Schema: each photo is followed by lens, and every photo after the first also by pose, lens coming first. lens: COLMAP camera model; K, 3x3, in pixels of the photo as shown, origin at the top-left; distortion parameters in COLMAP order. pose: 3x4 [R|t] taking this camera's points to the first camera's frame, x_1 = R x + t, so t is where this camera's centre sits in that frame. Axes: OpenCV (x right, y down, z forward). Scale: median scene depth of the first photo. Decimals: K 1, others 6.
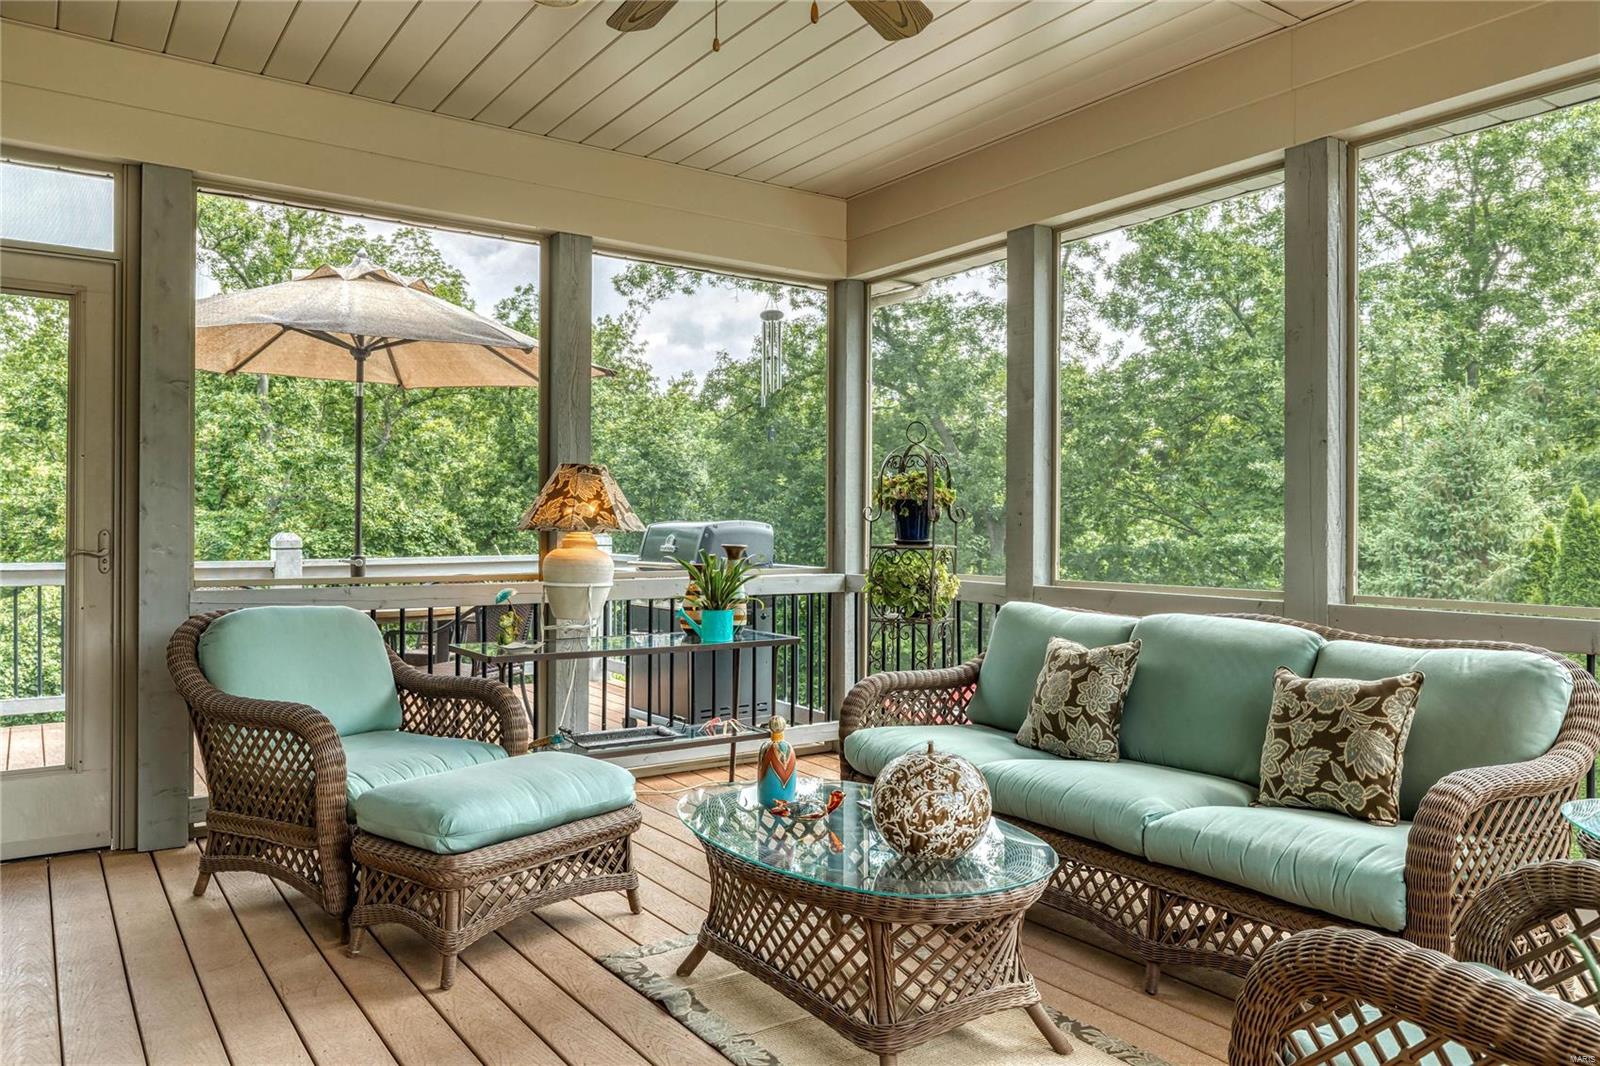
lens RADIAL K [[1121.7, 0, 800.0], [0, 1121.7, 533.0], [0, 0, 1]] dist [-0.002115, -0.000314]
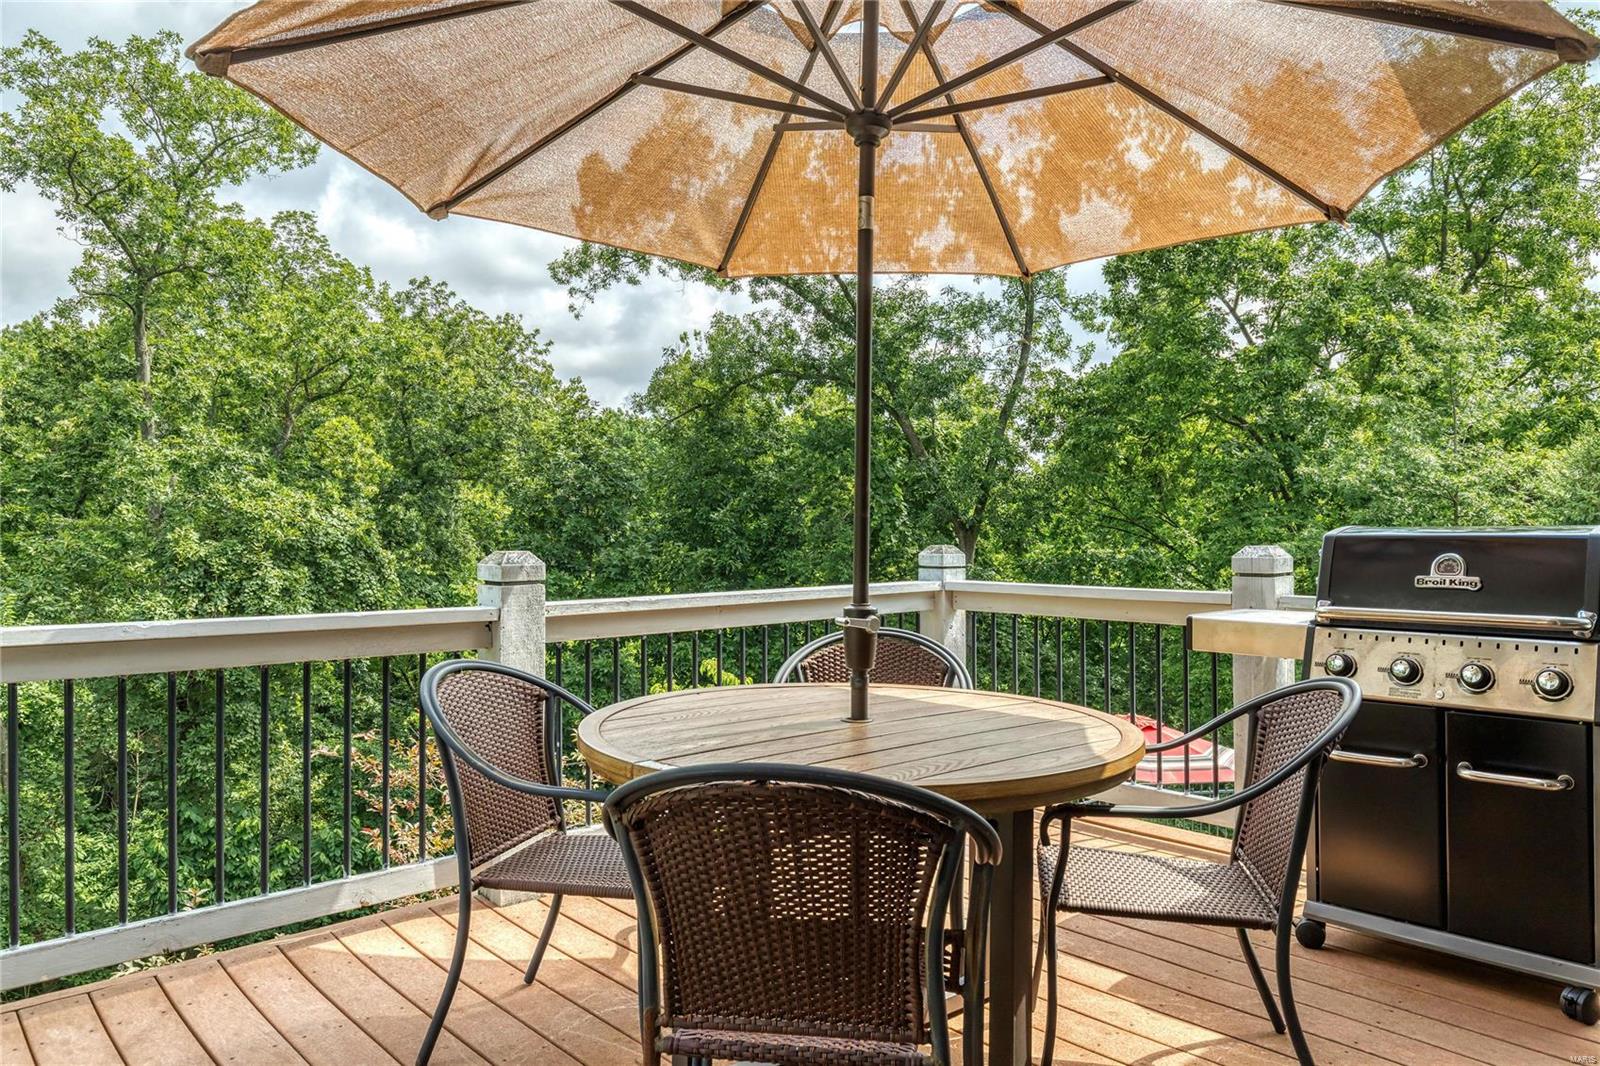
lens RADIAL K [[1085.5, 0, 800.0], [0, 1085.5, 533.0], [0, 0, 1]] dist [0.010649, 0.000274]
pose [[0.991385, -0.001510, 0.130974, -0.082762], [0.002571, 0.999965, -0.007934, -0.000871], [-0.130958, 0.008203, 0.991354, 0.099680]]
